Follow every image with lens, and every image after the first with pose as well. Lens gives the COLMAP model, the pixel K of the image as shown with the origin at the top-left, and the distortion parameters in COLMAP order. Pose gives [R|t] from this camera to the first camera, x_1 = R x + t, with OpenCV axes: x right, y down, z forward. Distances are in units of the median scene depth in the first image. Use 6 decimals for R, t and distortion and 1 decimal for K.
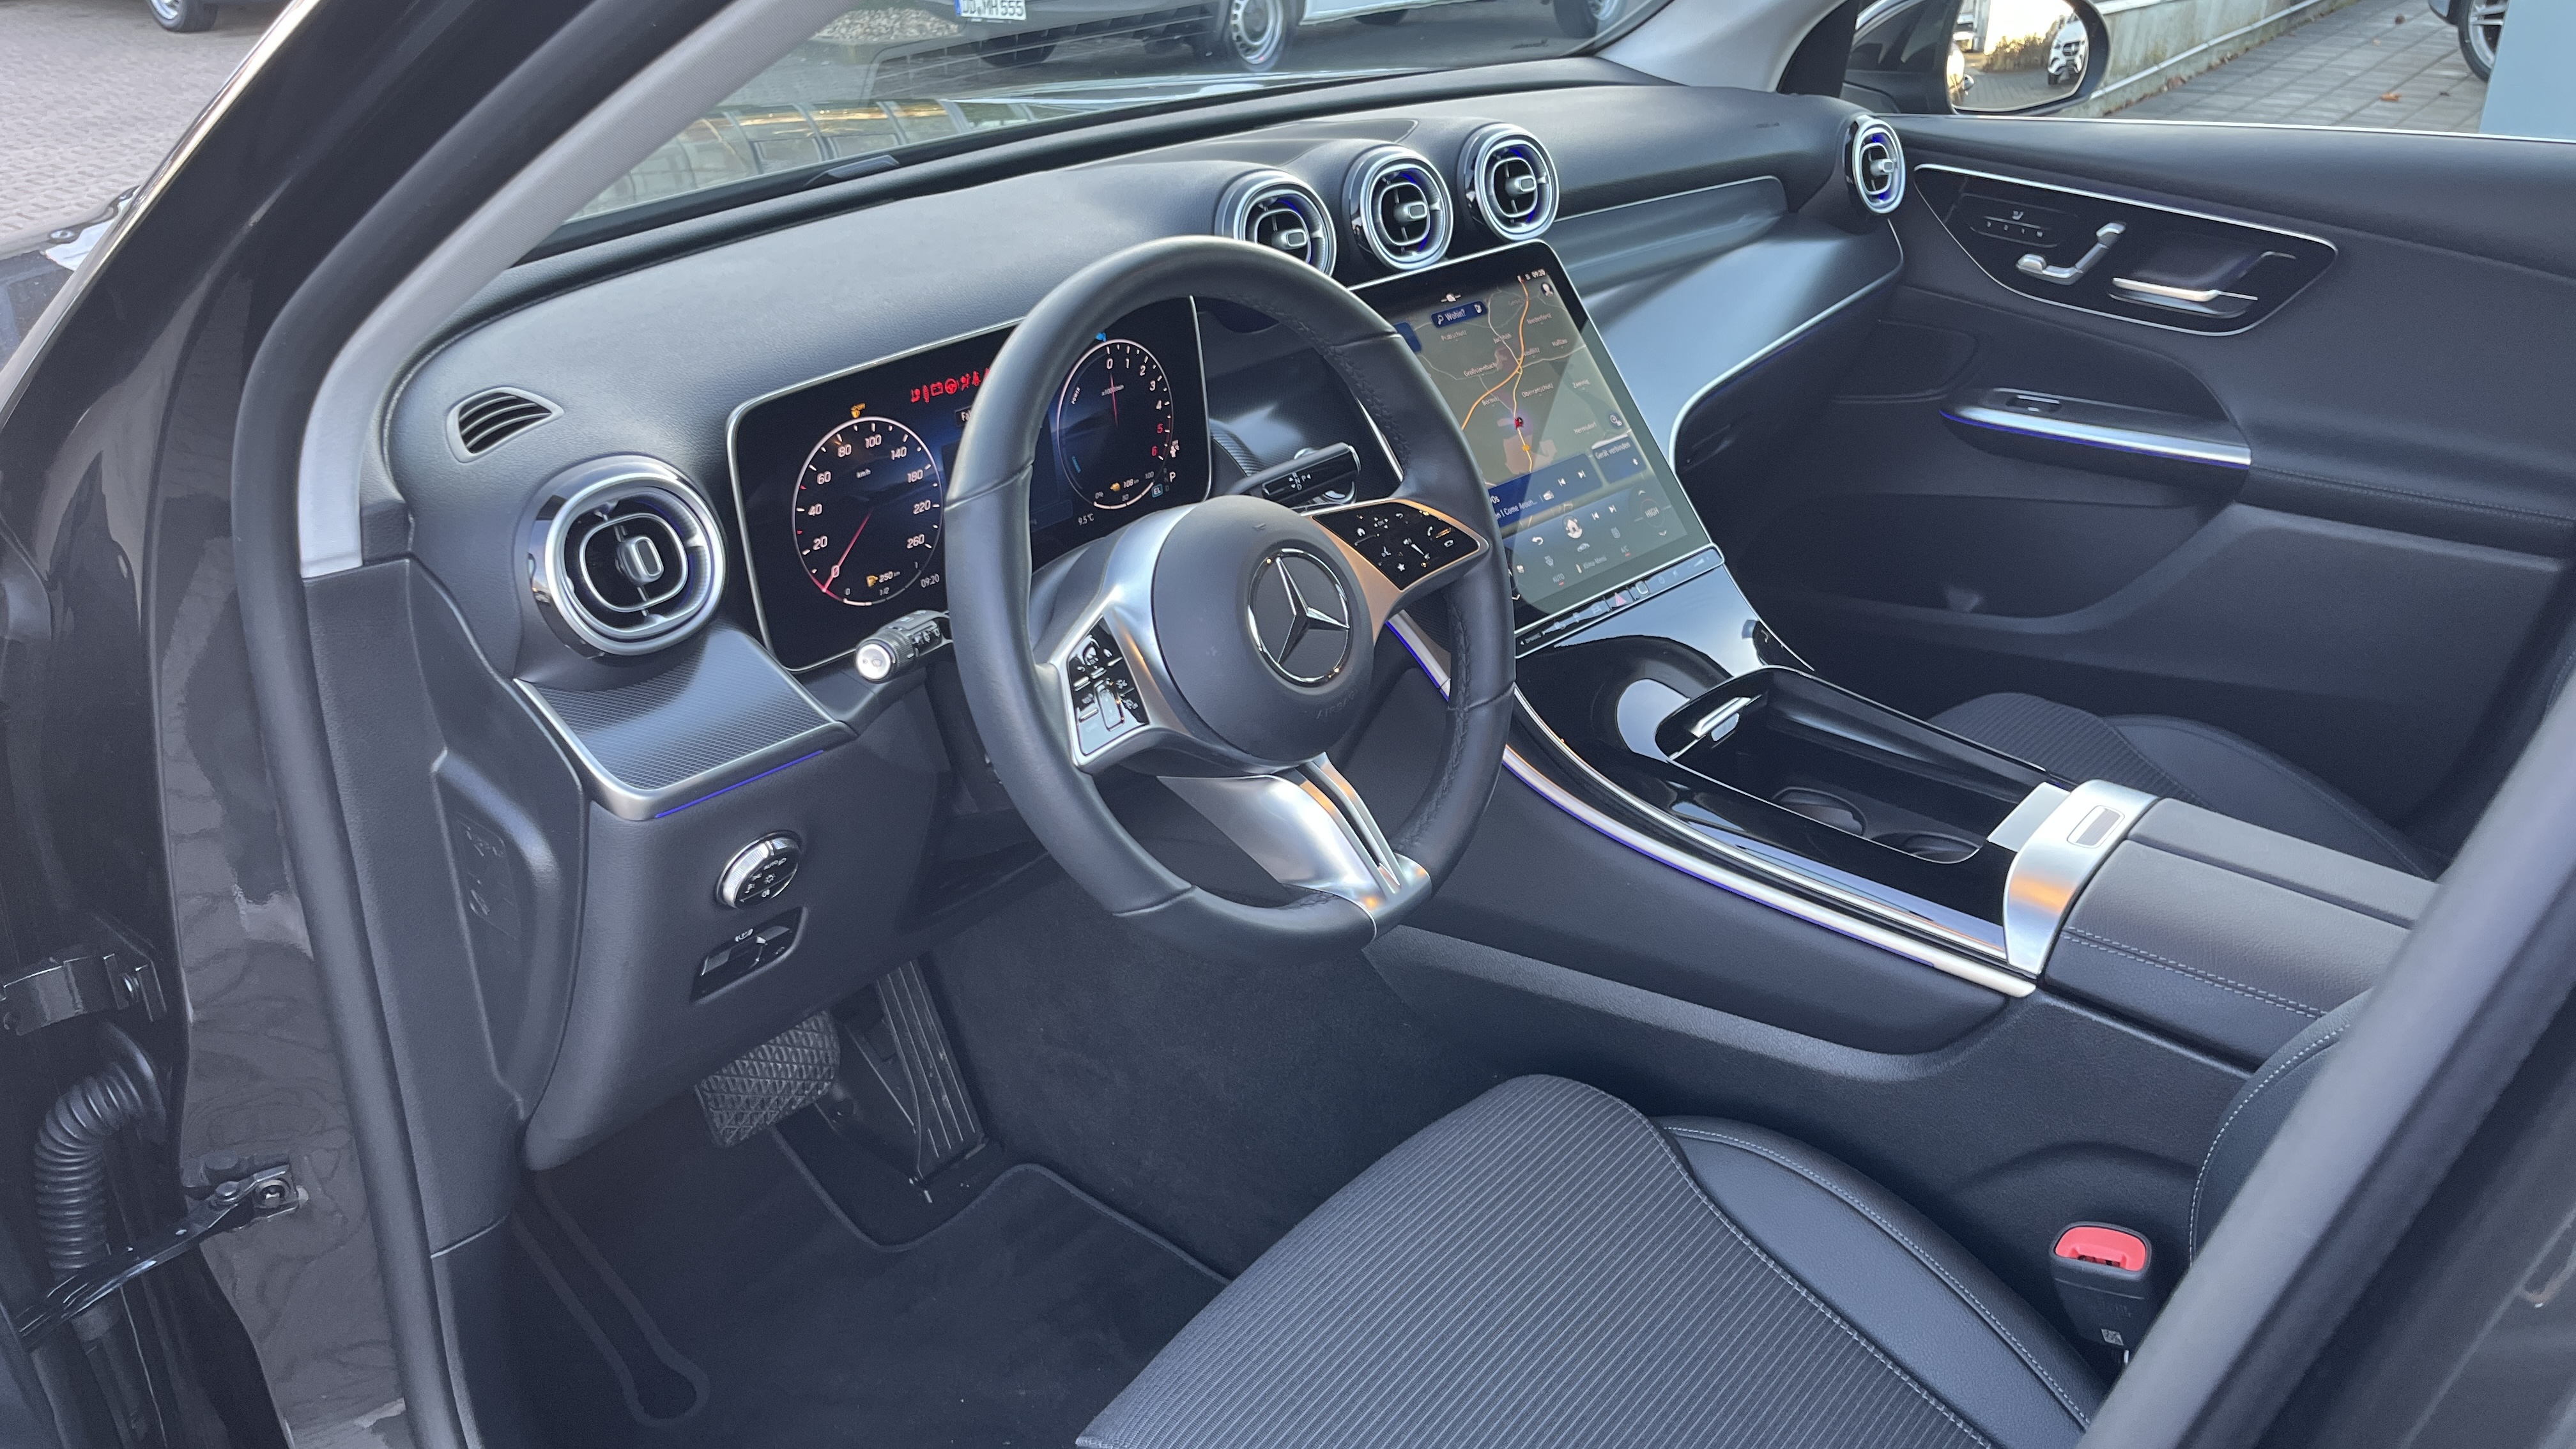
lens RADIAL K [[1919.4, 0, 1288.0], [0, 1919.4, 724.5], [0, 0, 1]] dist [0.054396, -0.096118]
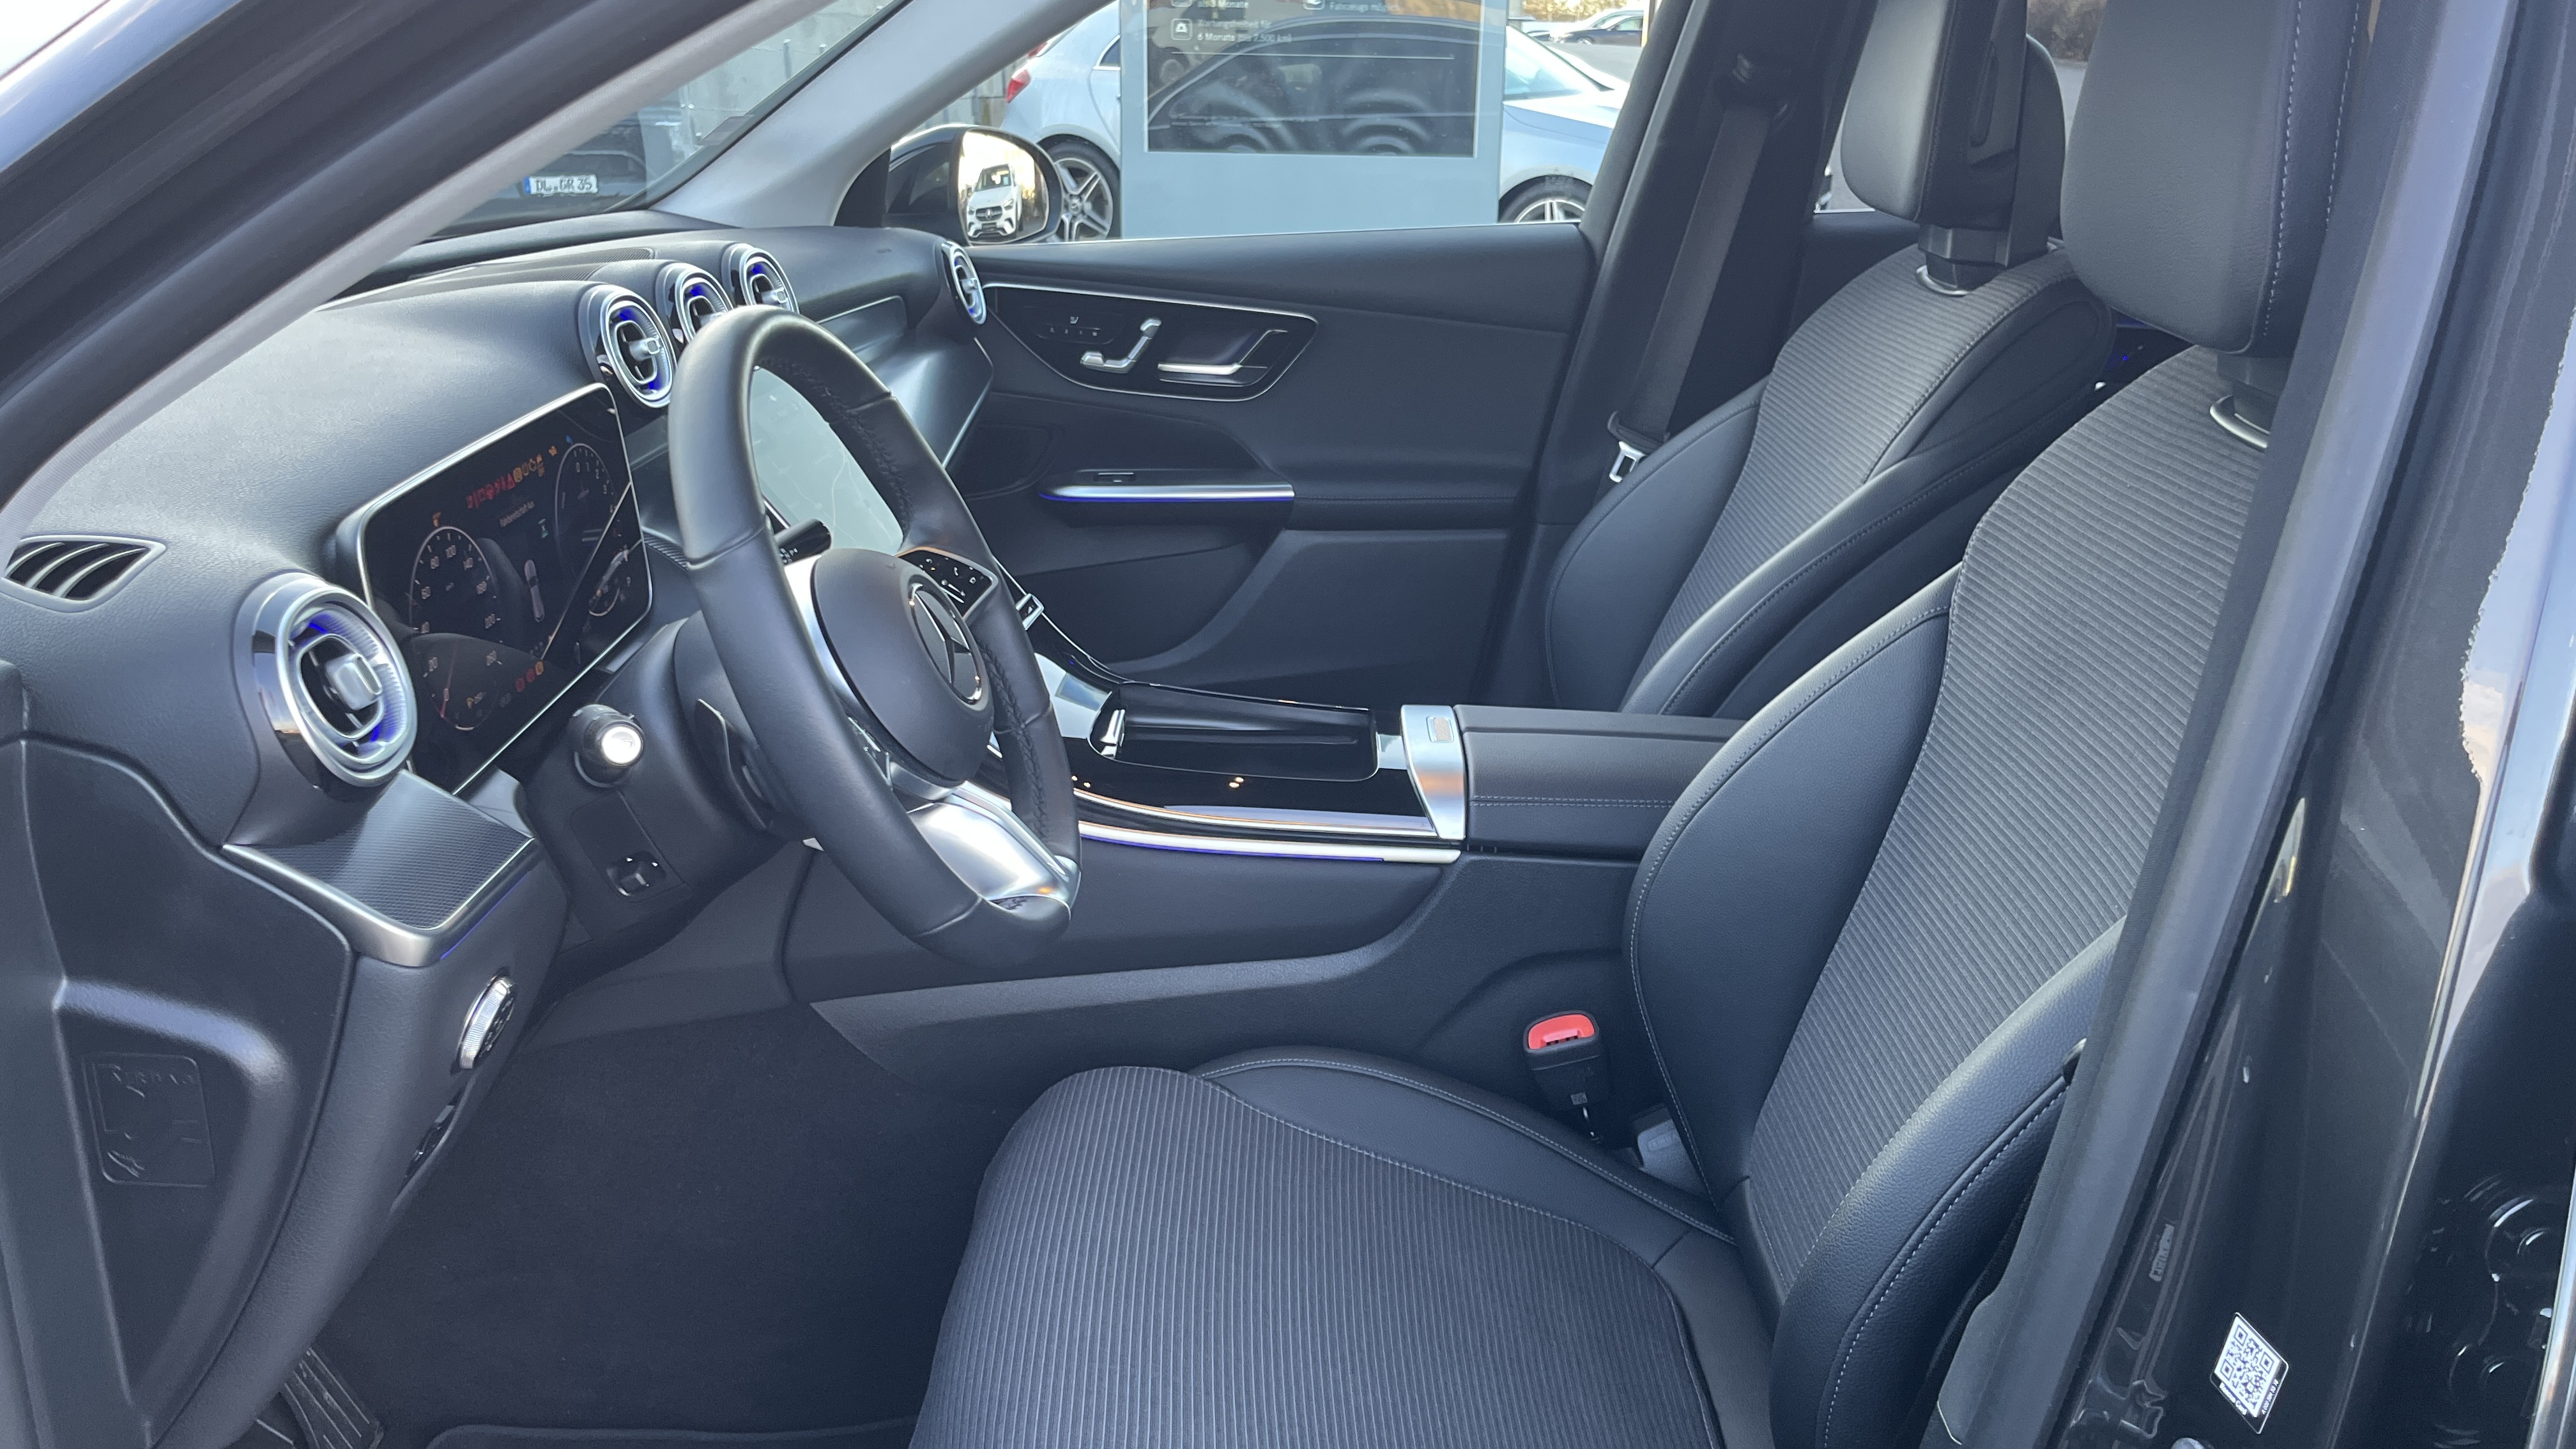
lens RADIAL K [[1930.4, 0, 1292.9], [0, 1930.4, 735.8], [0, 0, 1]] dist [0.067300, -0.082333]
pose [[0.777838, -0.199405, 0.595992, -0.286699], [0.258074, 0.966029, -0.013604, 0.033326], [-0.573033, 0.164392, 0.802875, 0.018935]]
